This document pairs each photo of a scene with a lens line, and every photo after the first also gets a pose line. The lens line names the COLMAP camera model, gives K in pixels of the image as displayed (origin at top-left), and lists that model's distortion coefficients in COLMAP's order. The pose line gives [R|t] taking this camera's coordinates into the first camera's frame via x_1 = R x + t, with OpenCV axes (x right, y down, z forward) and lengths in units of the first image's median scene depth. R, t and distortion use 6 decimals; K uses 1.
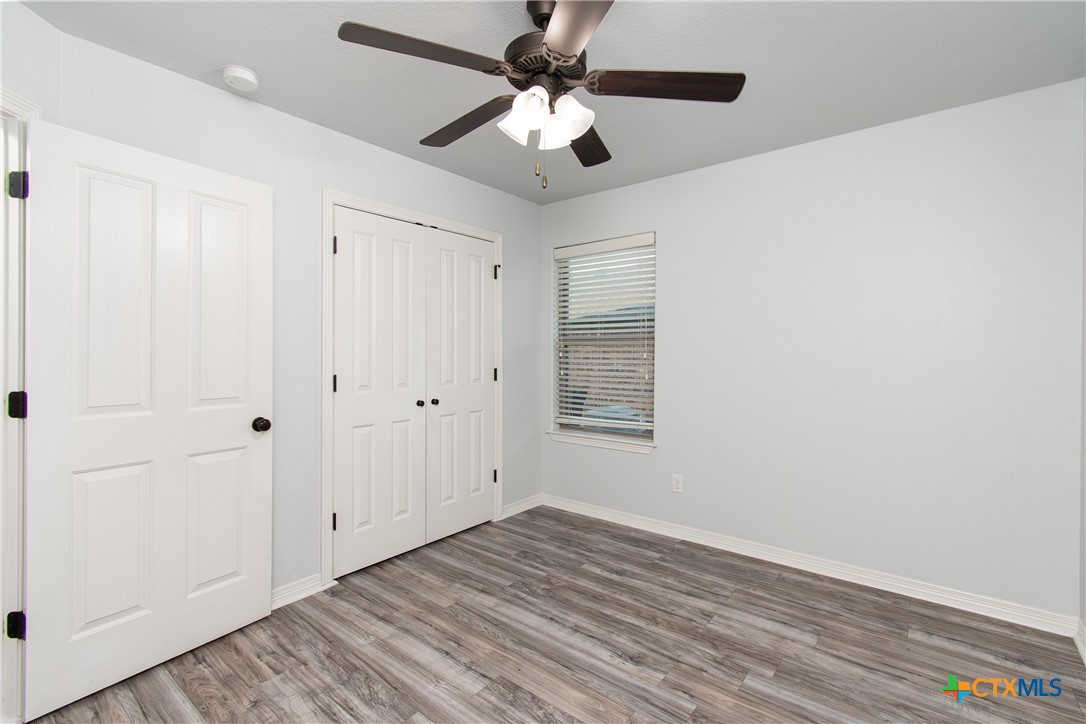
lens RADIAL K [[489.1, 0, 544.4], [0, 489.1, 355.4], [0, 0, 1]] dist [0.005278, -0.002053]
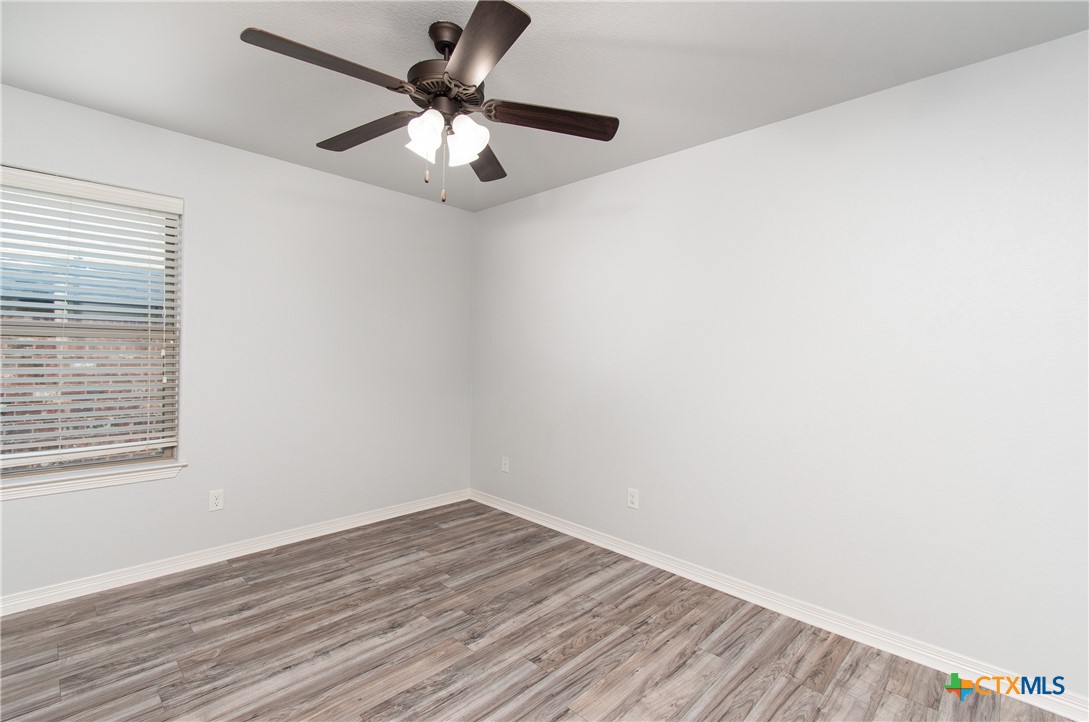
lens RADIAL K [[490.4, 0, 543.1], [0, 490.4, 362.9], [0, 0, 1]] dist [0.005278, -0.002053]
pose [[0.099016, -0.018037, 0.994922, -0.737329], [-0.007908, 0.999790, 0.018912, -0.004688], [-0.995054, -0.009740, 0.098853, 0.462165]]
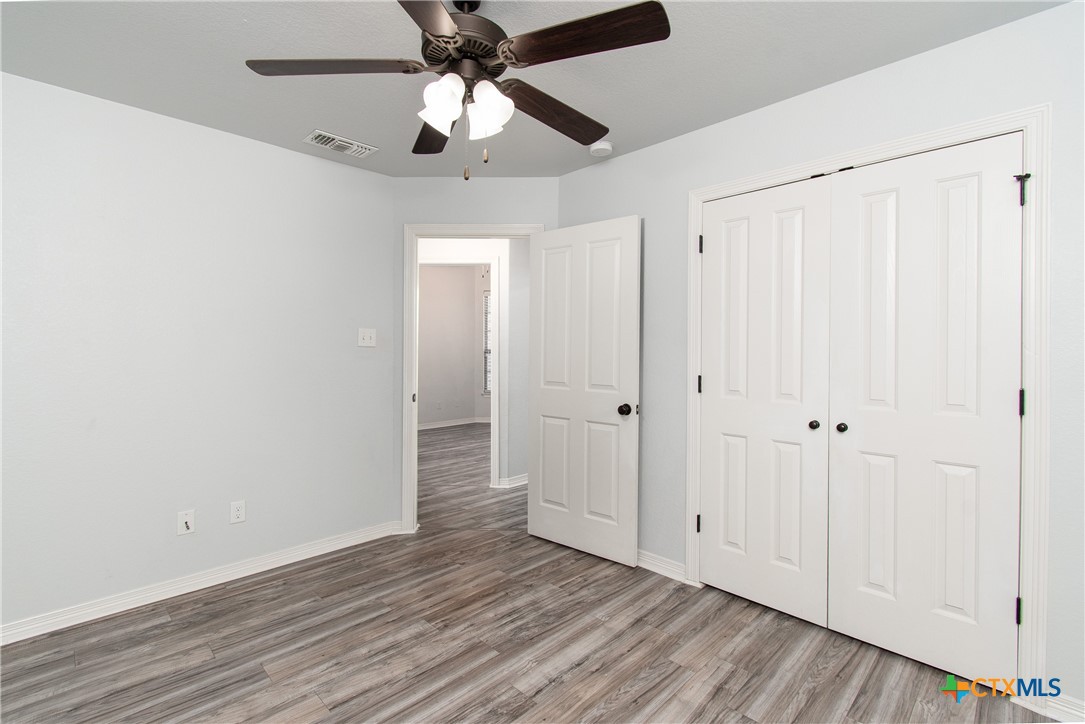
lens RADIAL K [[488.6, 0, 547.0], [0, 488.6, 353.2], [0, 0, 1]] dist [0.005278, -0.002053]
pose [[-0.108185, 0.005416, -0.994116, 0.647389], [-0.011990, 0.999905, 0.006752, -0.010139], [0.994058, 0.012650, -0.108110, 0.875293]]
